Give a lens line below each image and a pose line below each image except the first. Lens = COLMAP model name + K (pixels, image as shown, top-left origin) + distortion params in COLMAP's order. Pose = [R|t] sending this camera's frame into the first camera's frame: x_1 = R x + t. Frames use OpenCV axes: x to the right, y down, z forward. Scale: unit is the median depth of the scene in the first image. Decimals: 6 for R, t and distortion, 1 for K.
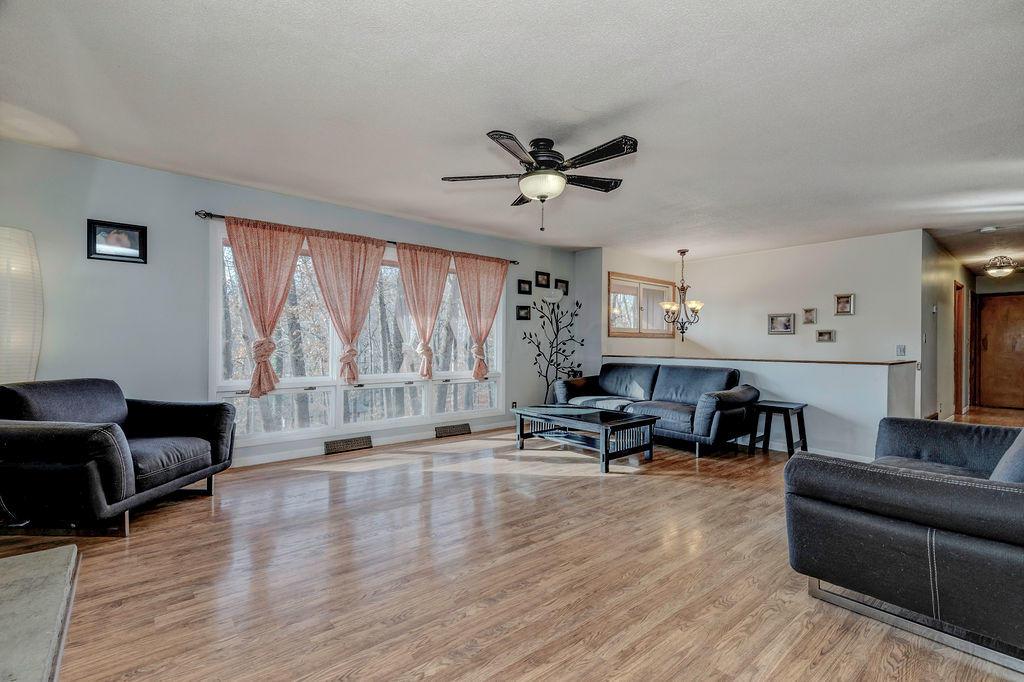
lens RADIAL K [[463.9, 0, 520.7], [0, 463.9, 330.0], [0, 0, 1]] dist [0.010899, -0.000301]
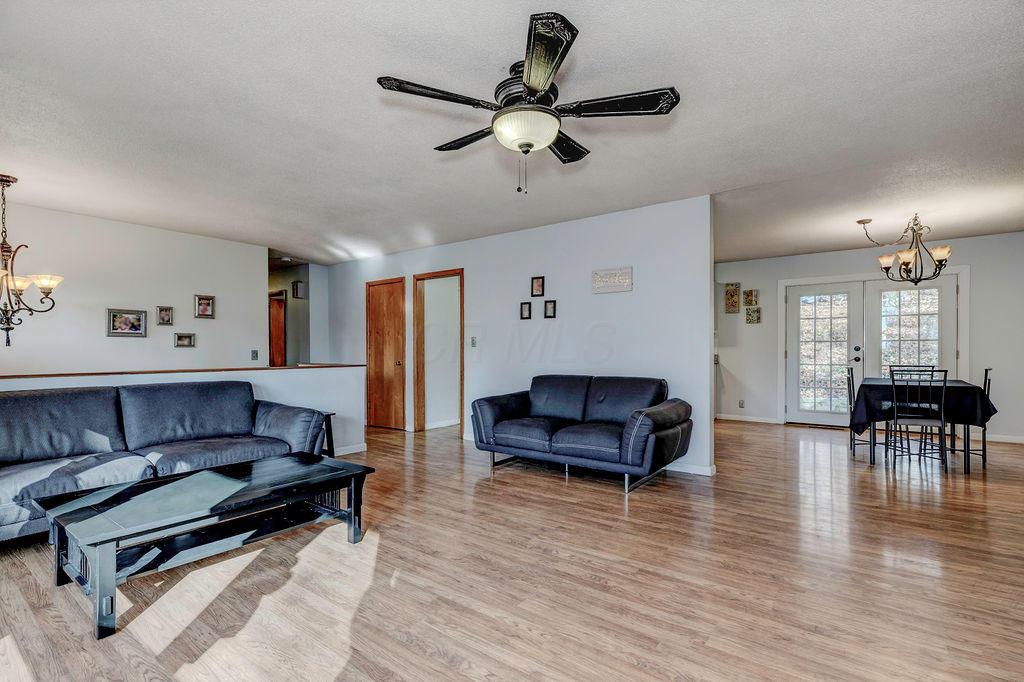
lens RADIAL K [[463.9, 0, 505.1], [0, 463.9, 345.2], [0, 0, 1]] dist [0.010899, -0.000301]
pose [[-0.198390, 0.009623, 0.980076, -0.334384], [-0.029408, 0.999443, -0.015766, 0.018996], [-0.979682, -0.031950, -0.197996, 0.602905]]
